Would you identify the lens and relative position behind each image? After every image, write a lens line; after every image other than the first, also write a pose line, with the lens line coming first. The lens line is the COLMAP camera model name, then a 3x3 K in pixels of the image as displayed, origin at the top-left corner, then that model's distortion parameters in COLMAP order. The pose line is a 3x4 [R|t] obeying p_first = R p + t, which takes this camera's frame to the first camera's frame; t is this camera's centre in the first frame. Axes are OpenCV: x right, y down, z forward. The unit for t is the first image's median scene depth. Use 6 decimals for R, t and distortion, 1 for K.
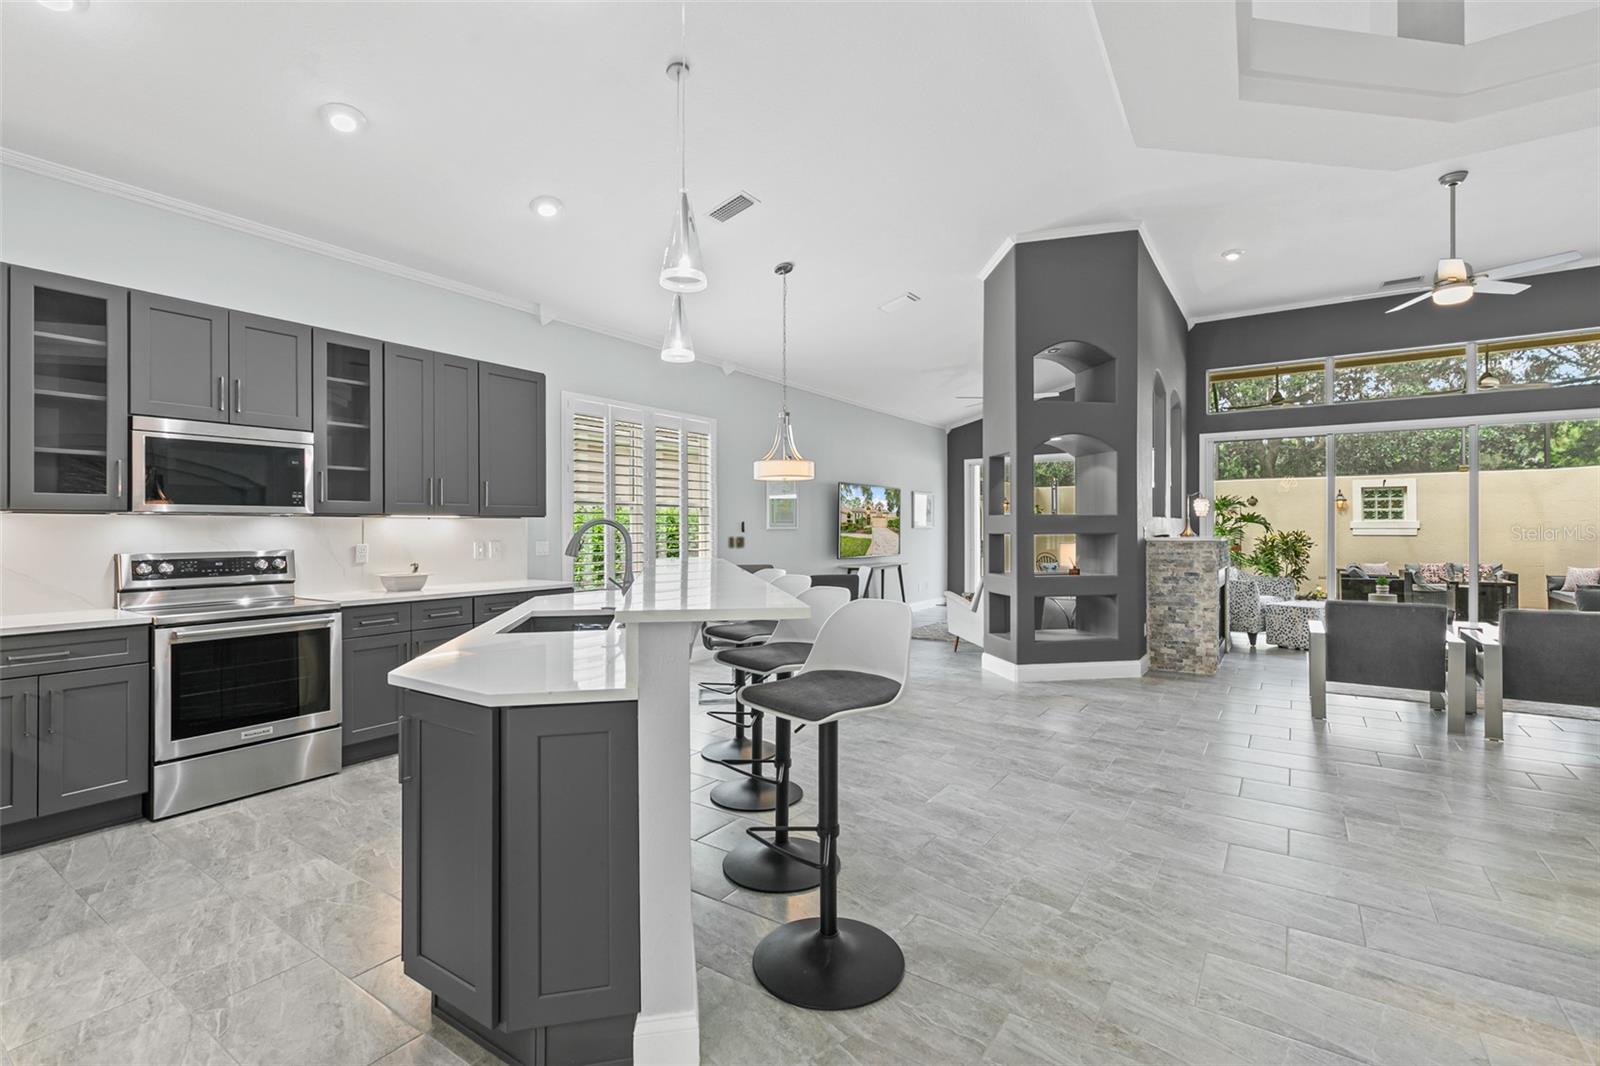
lens RADIAL K [[720.6, 0, 803.1], [0, 720.6, 525.0], [0, 0, 1]] dist [0.009099, 0.000263]
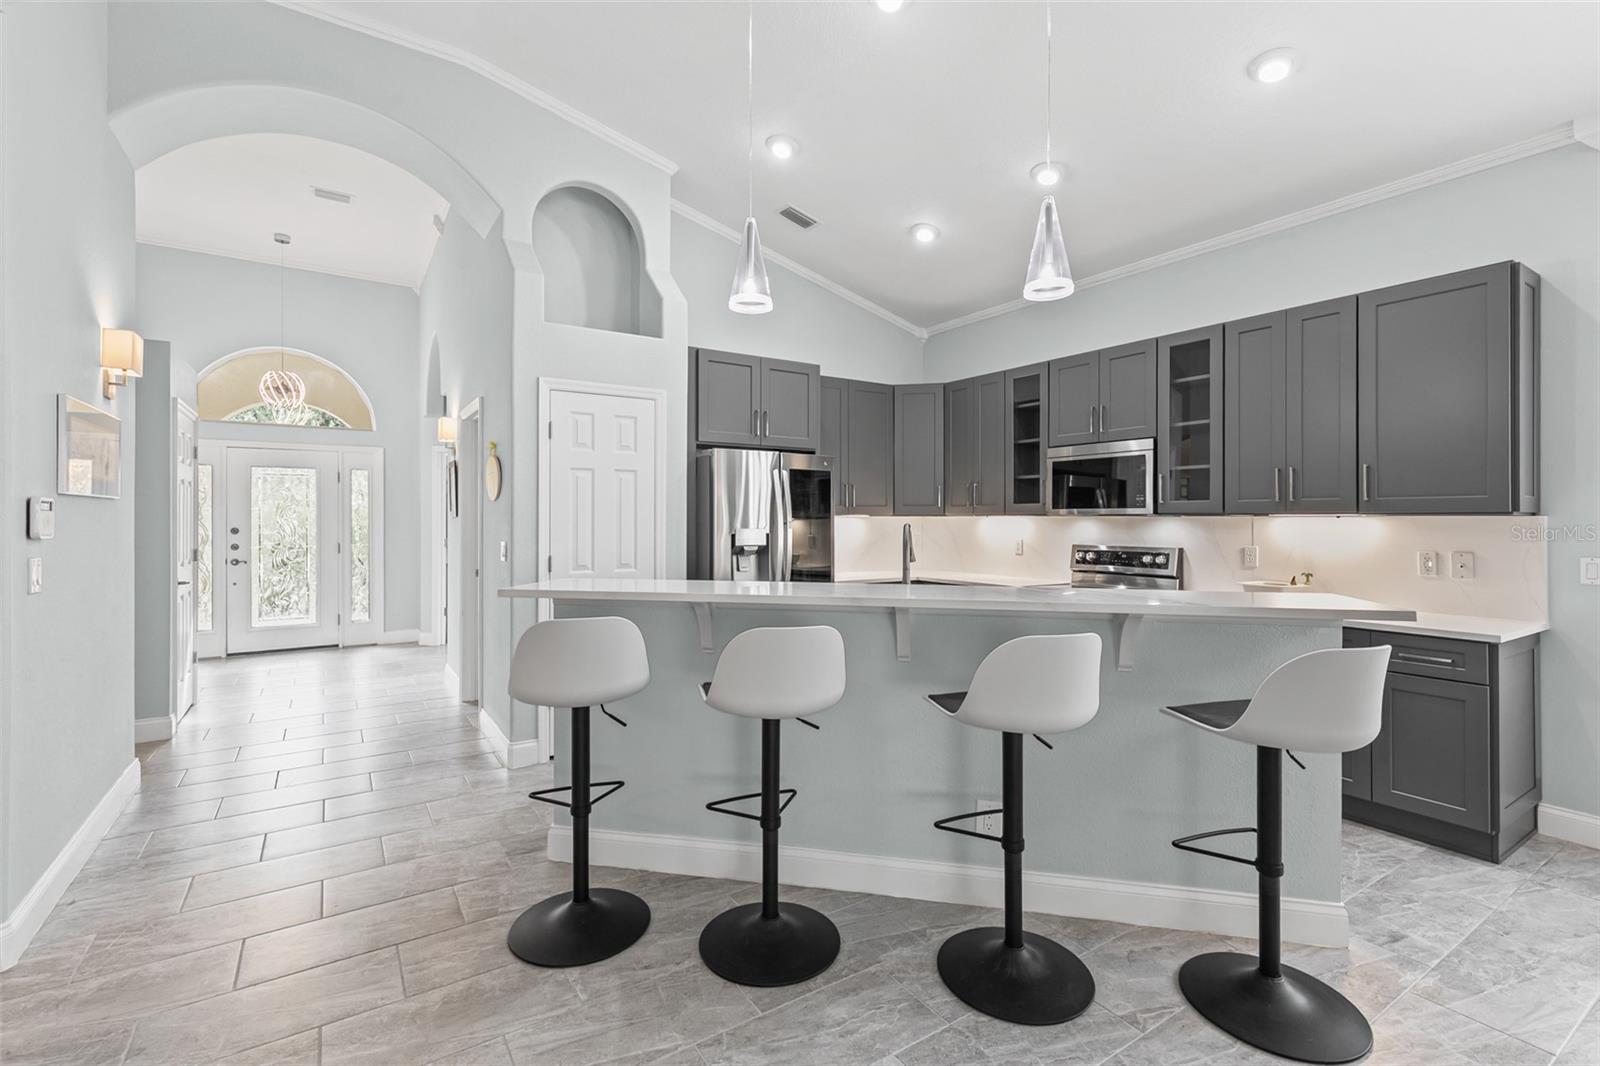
lens RADIAL K [[720.6, 0, 803.8], [0, 720.6, 519.0], [0, 0, 1]] dist [0.009099, 0.000263]
pose [[-0.383992, 0.005918, -0.923318, 0.441591], [0.001597, 0.999982, 0.005746, -0.013988], [0.923335, 0.000732, -0.383994, 0.828369]]
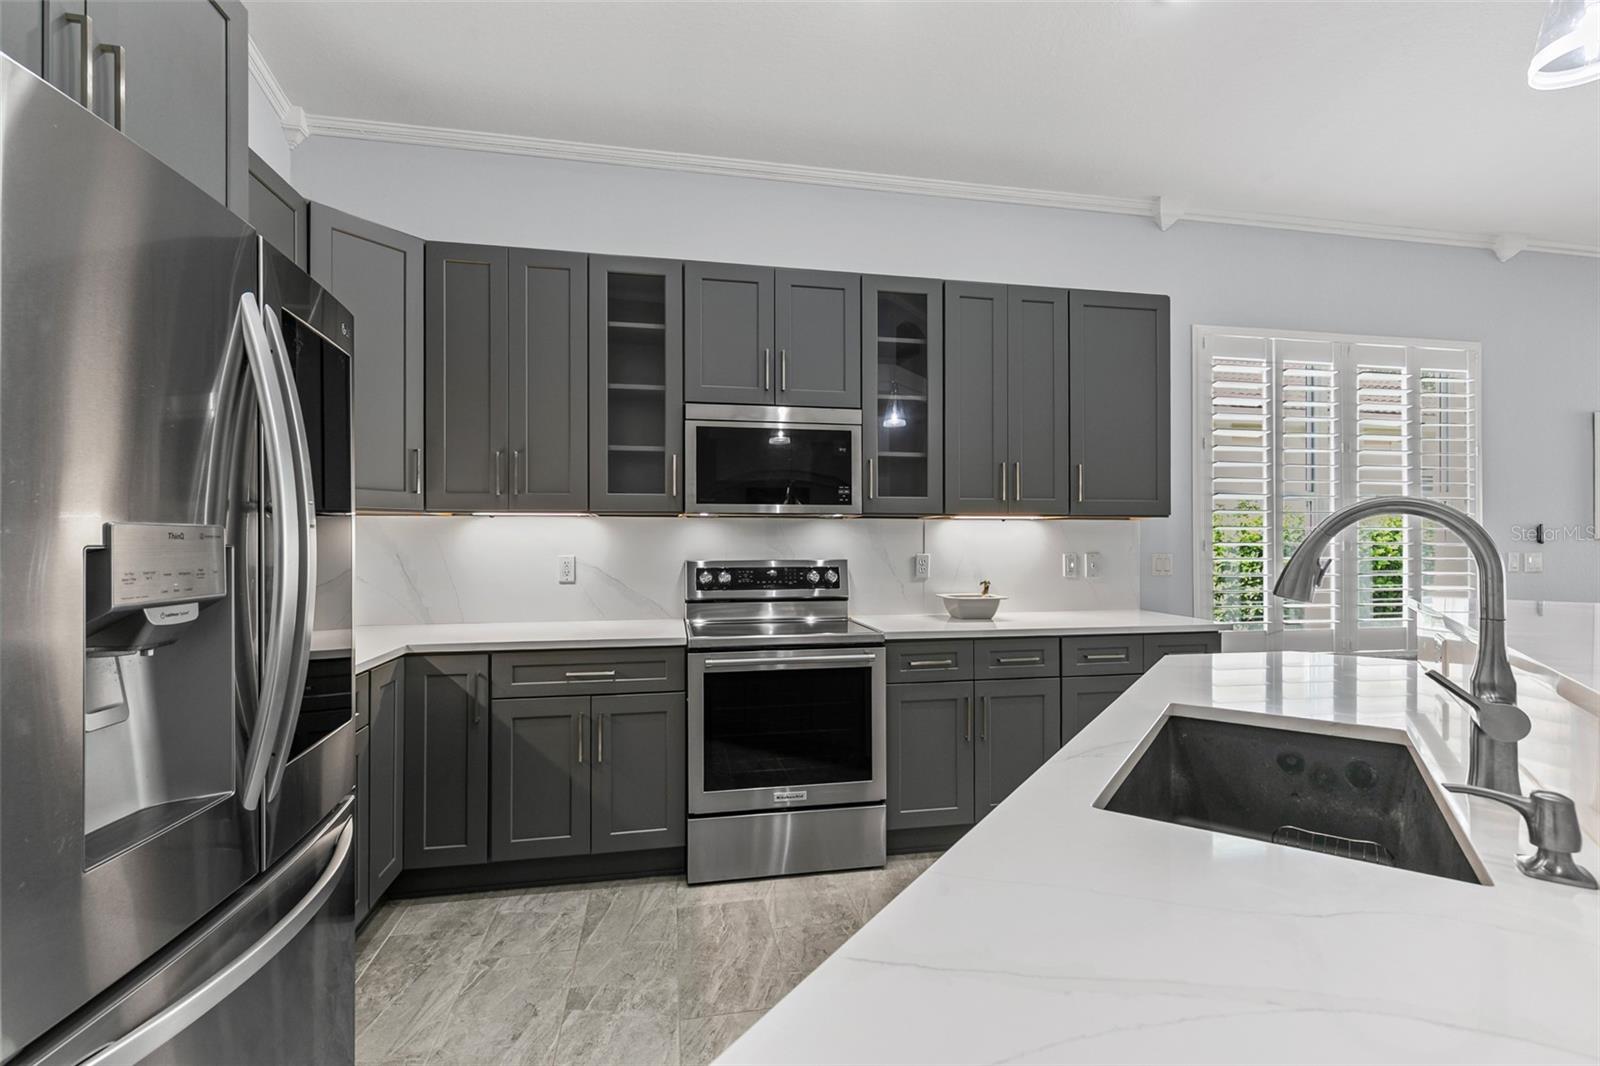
lens RADIAL K [[720.6, 0, 801.7], [0, 720.6, 539.2], [0, 0, 1]] dist [0.009099, 0.000263]
pose [[0.709967, 0.001248, -0.704234, -0.157820], [0.000407, 0.999998, 0.002182, 0.008430], [0.704235, -0.001836, 0.709965, 0.359939]]
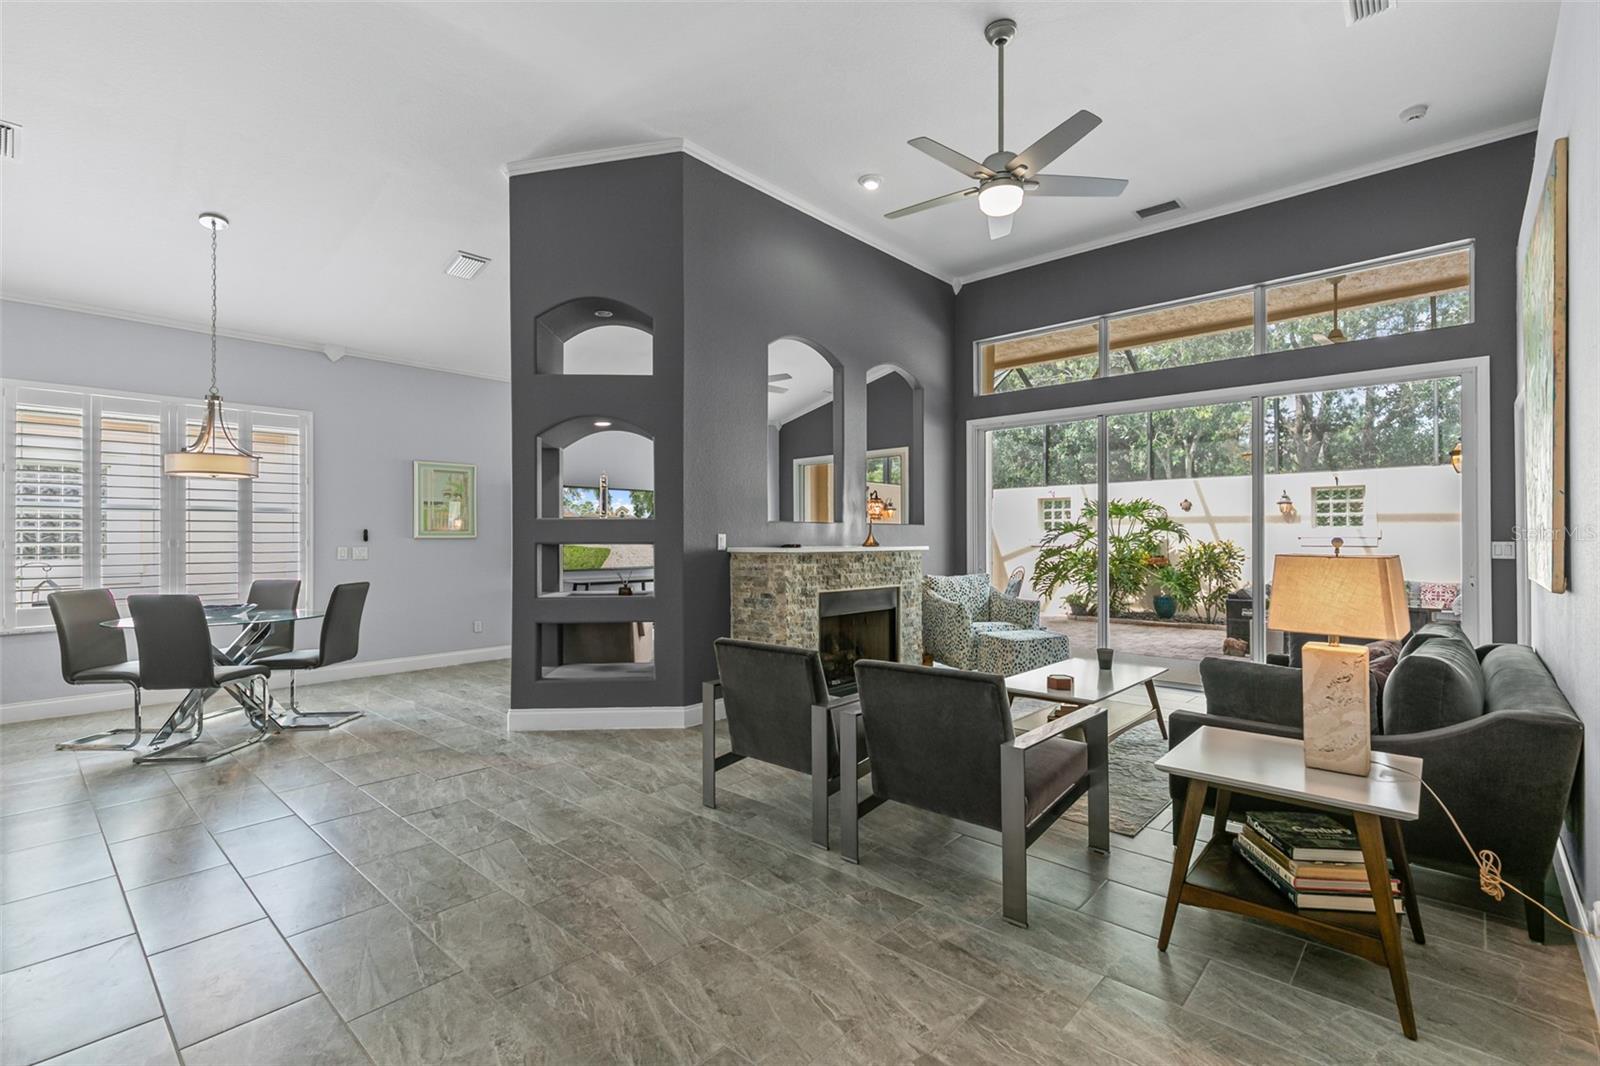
lens RADIAL K [[720.6, 0, 804.2], [0, 720.6, 540.7], [0, 0, 1]] dist [0.009099, 0.000263]
pose [[0.990774, 0.000823, -0.135524, 0.945567], [0.000372, 0.999961, 0.008788, 0.003300], [0.135526, -0.008757, 0.990735, 0.336554]]
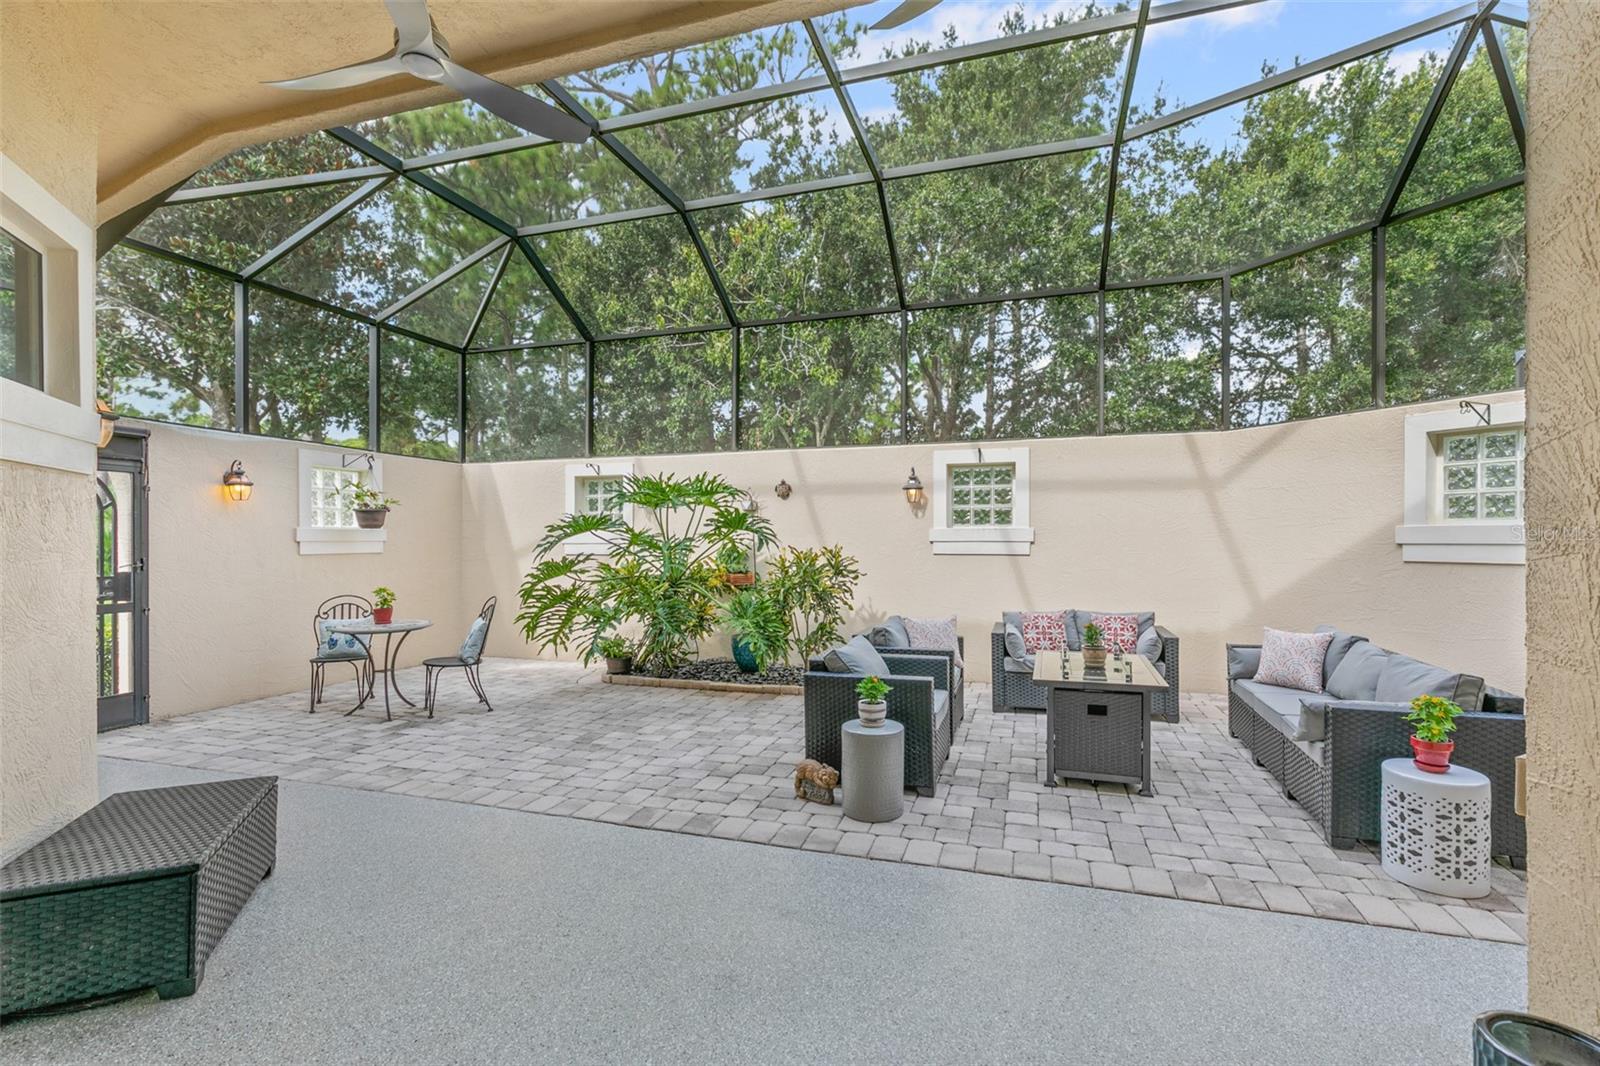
lens RADIAL K [[720.6, 0, 802.3], [0, 720.6, 536.5], [0, 0, 1]] dist [0.009099, 0.000263]
pose [[0.961165, 0.003048, 0.275958, 1.573433], [-0.002800, 0.999995, -0.001292, 0.005946], [-0.275961, 0.000469, 0.961169, 1.566819]]
